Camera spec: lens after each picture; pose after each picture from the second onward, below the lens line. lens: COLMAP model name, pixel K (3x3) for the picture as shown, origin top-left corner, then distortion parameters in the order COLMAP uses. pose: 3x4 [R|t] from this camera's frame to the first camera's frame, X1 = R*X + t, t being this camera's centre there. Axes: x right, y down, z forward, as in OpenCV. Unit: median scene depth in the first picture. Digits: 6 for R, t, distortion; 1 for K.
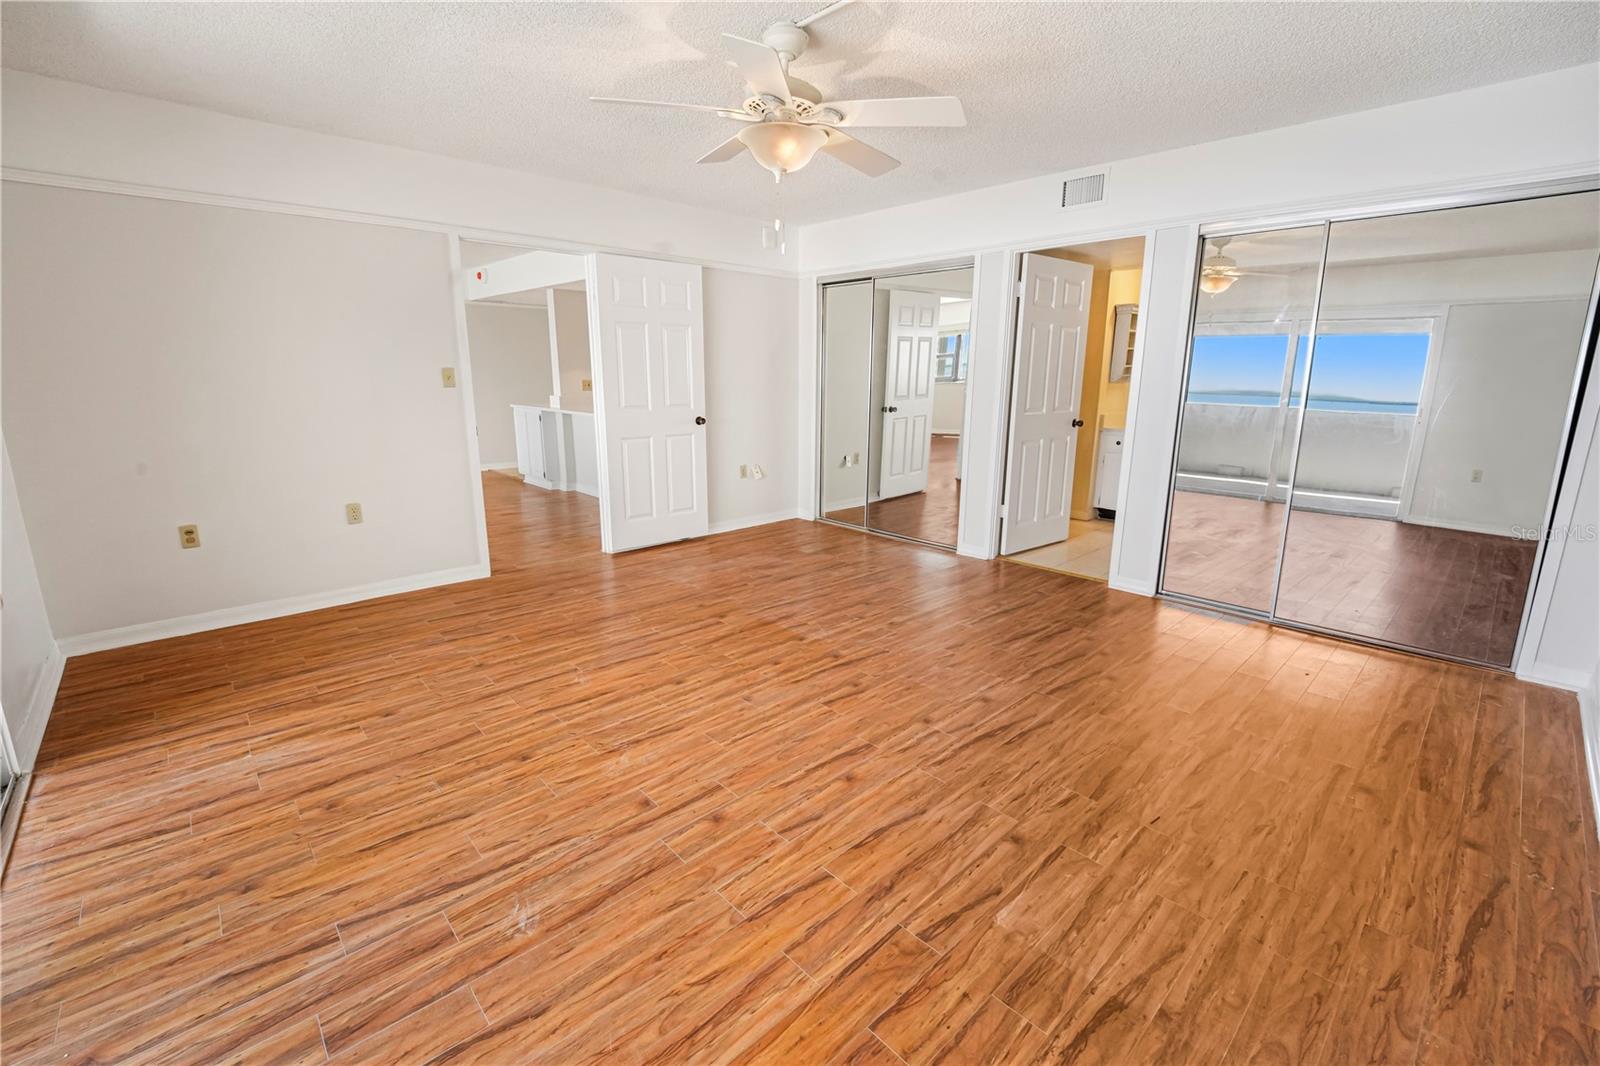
lens RADIAL K [[674.0, 0, 797.7], [0, 674.0, 561.2], [0, 0, 1]] dist [0.012880, -0.014641]
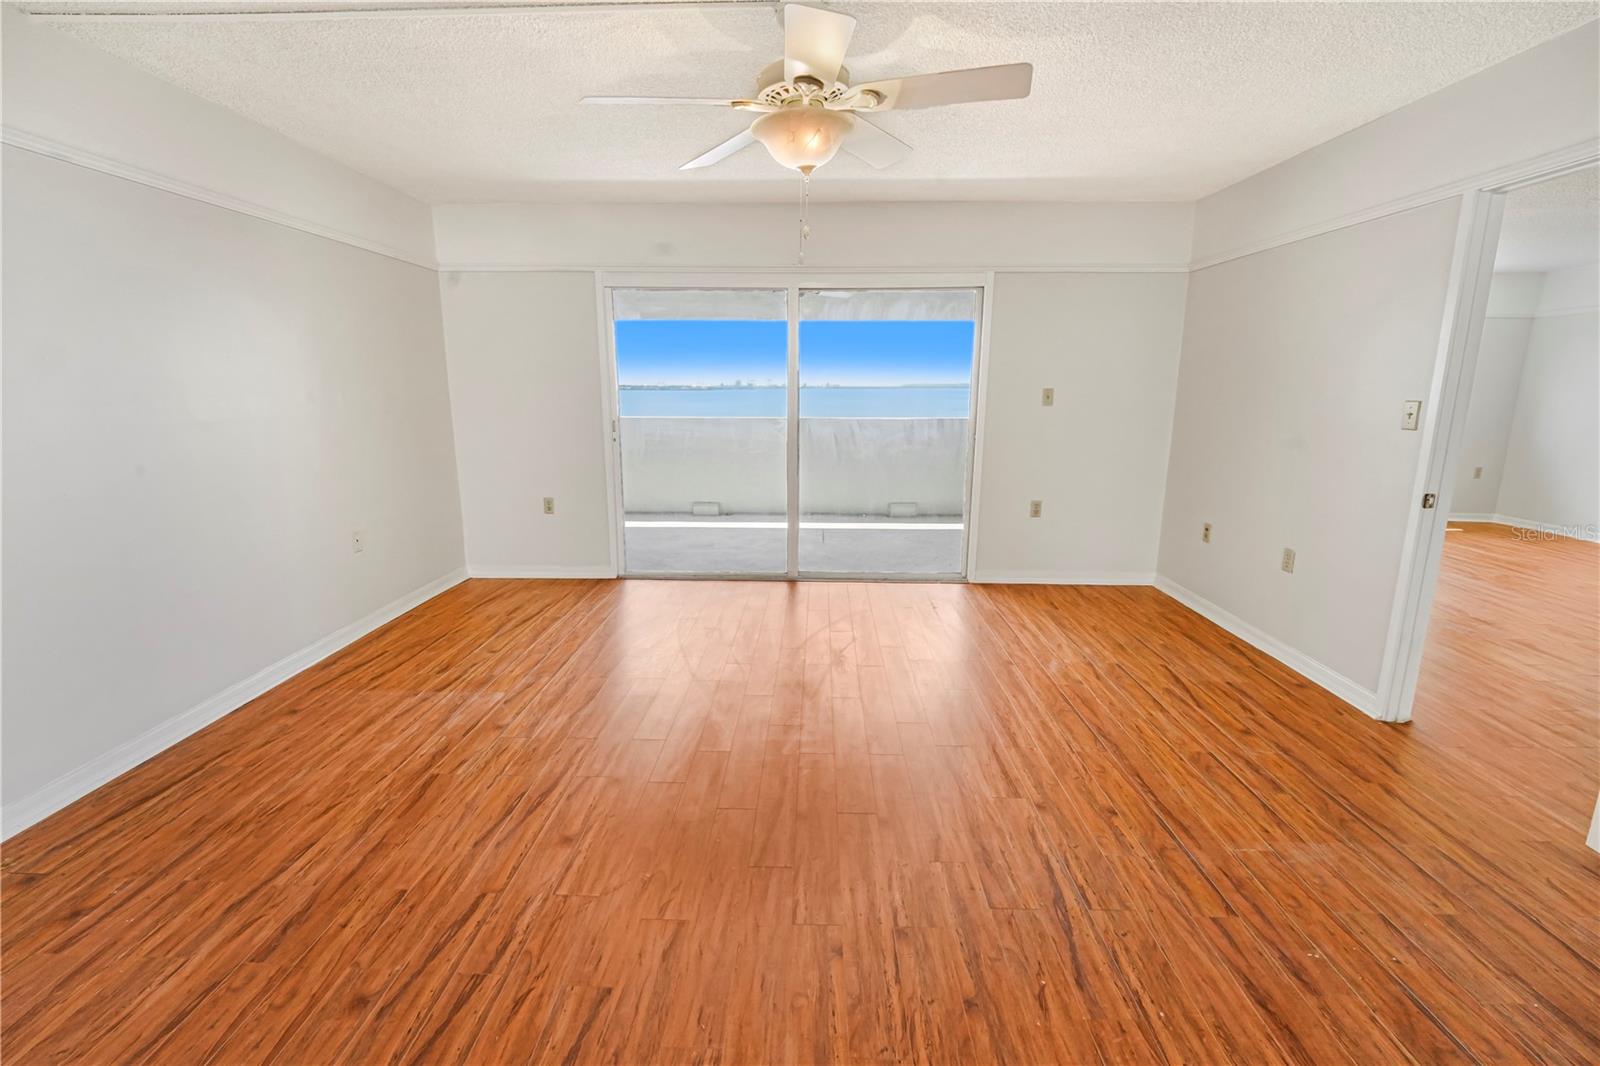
lens RADIAL K [[680.7, 0, 791.9], [0, 680.7, 517.5], [0, 0, 1]] dist [0.005567, -0.012756]
pose [[-0.705945, 0.127289, -0.696735, 0.525558], [-0.202214, 0.906550, 0.370508, -0.400721], [0.678786, 0.402448, -0.614235, 1.344365]]
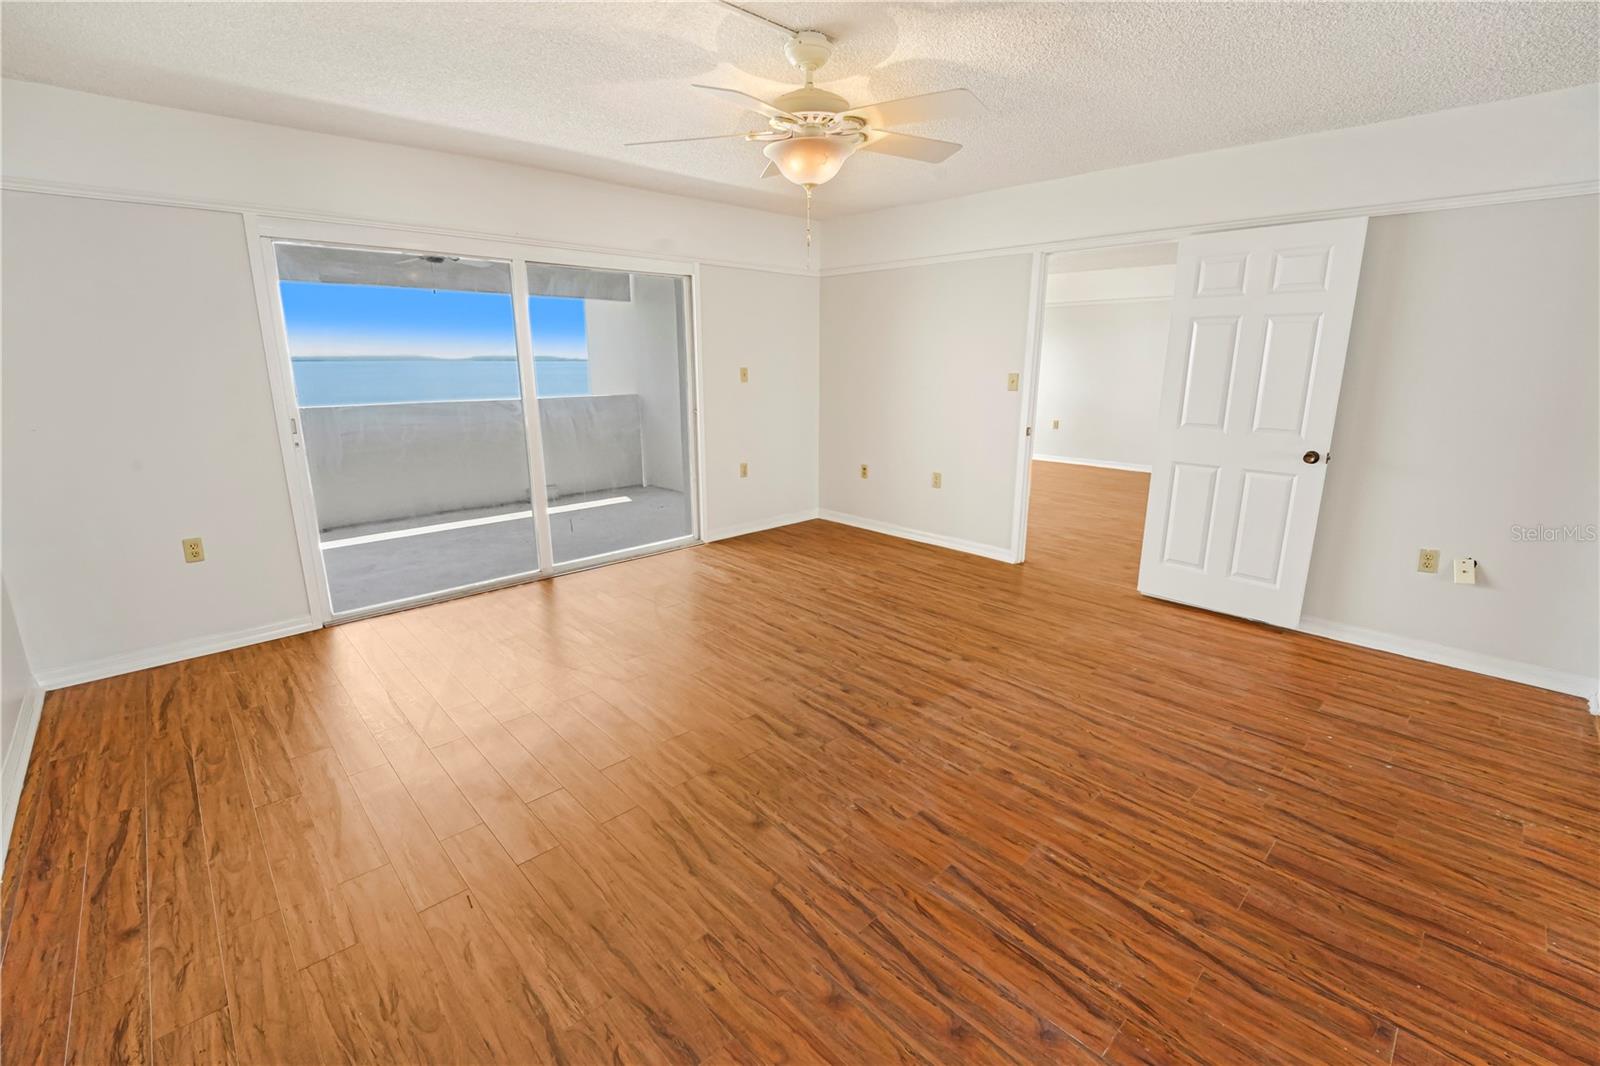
lens RADIAL K [[680.7, 0, 791.9], [0, 680.7, 517.5], [0, 0, 1]] dist [0.005567, -0.012756]
pose [[0.000497, 0.222223, -0.974996, 0.858438], [-0.273508, 0.937849, 0.213617, -0.264439], [0.961870, 0.266563, 0.061246, 0.812794]]
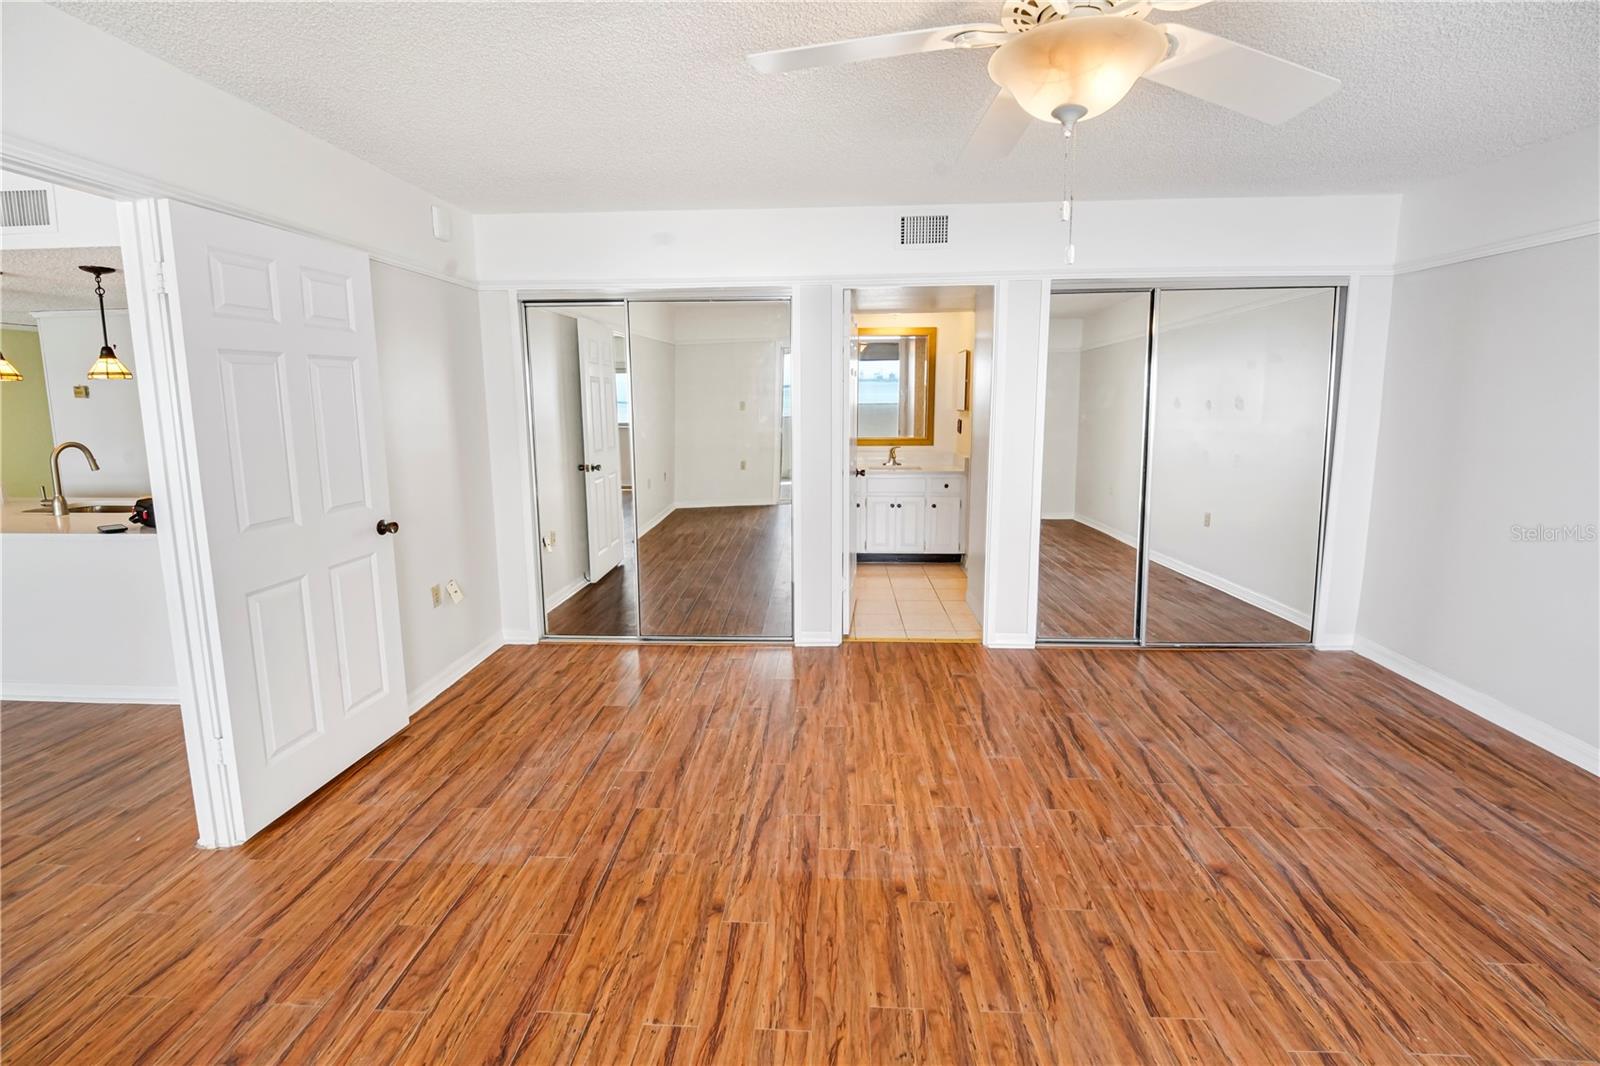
lens RADIAL K [[698.6, 0, 795.1], [0, 698.6, 489.3], [0, 0, 1]] dist [0.003315, -0.012969]
pose [[0.722788, -0.103606, 0.683259, -0.482967], [0.200311, 0.977662, -0.063653, -0.224159], [-0.661402, 0.182872, 0.727396, 0.614708]]
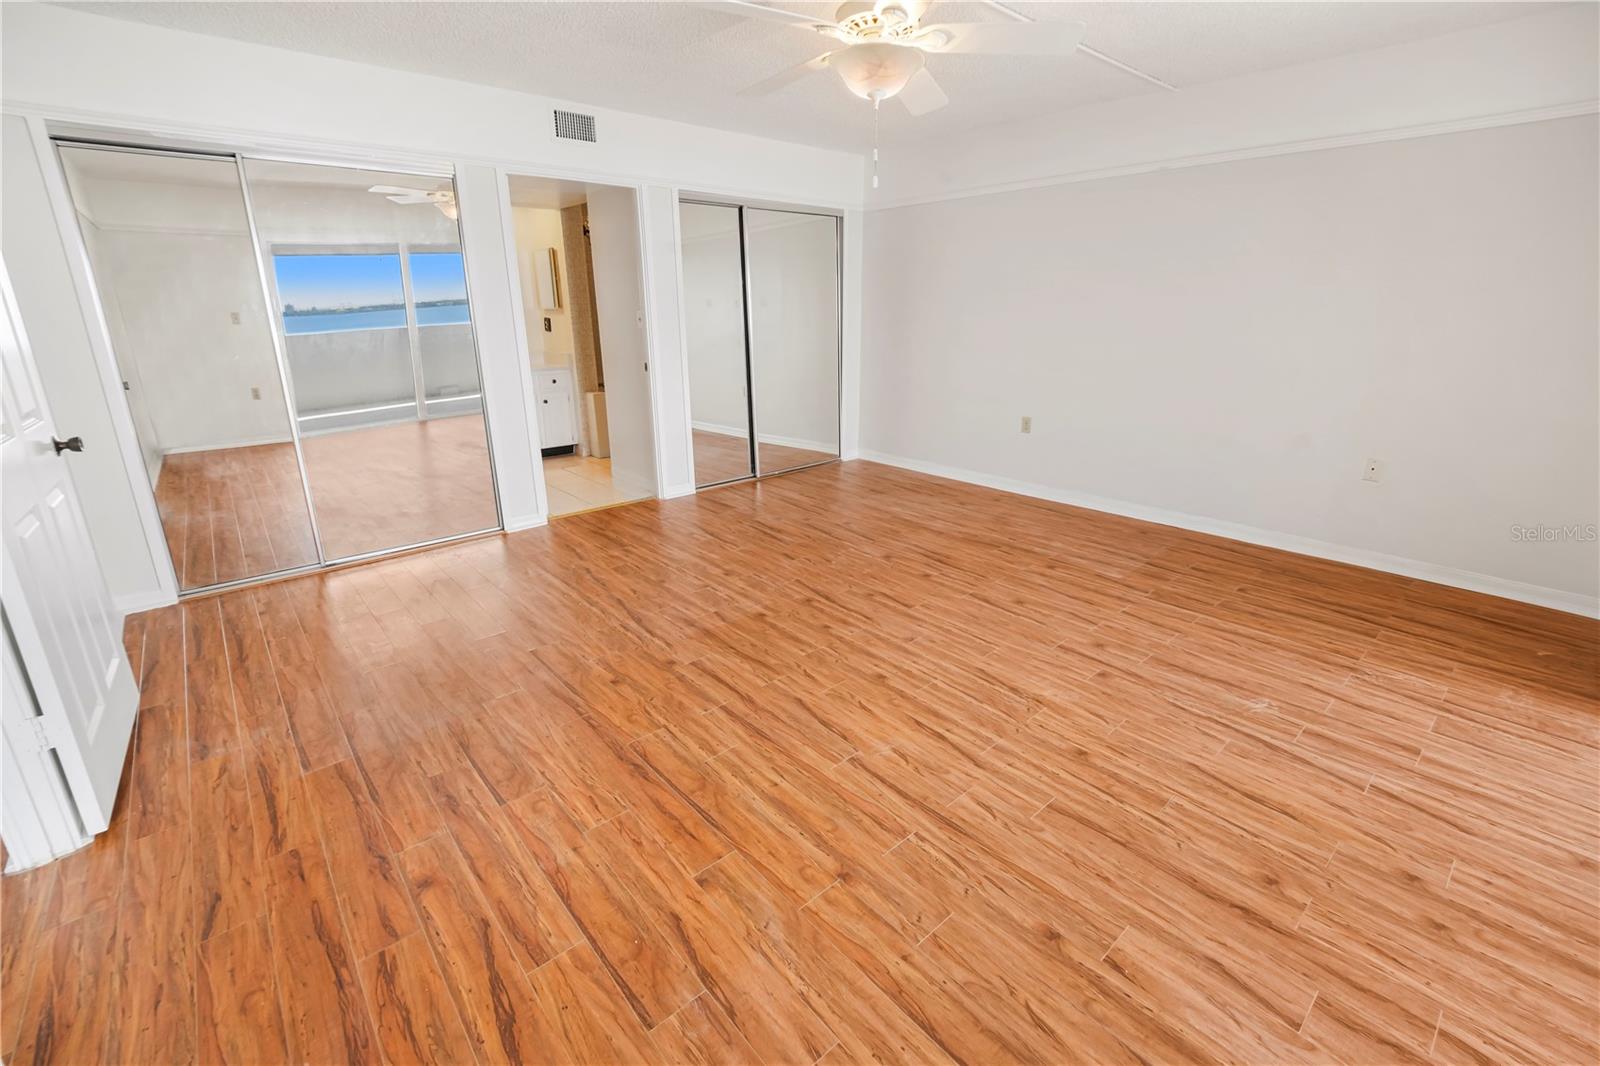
lens RADIAL K [[674.5, 0, 812.1], [0, 674.5, 536.6], [0, 0, 1]] dist [0.002684, -0.007499]
pose [[0.015812, -0.325543, 0.945395, -0.884592], [0.278579, 0.909508, 0.308527, -0.258914], [-0.960283, 0.258489, 0.105070, 0.899831]]
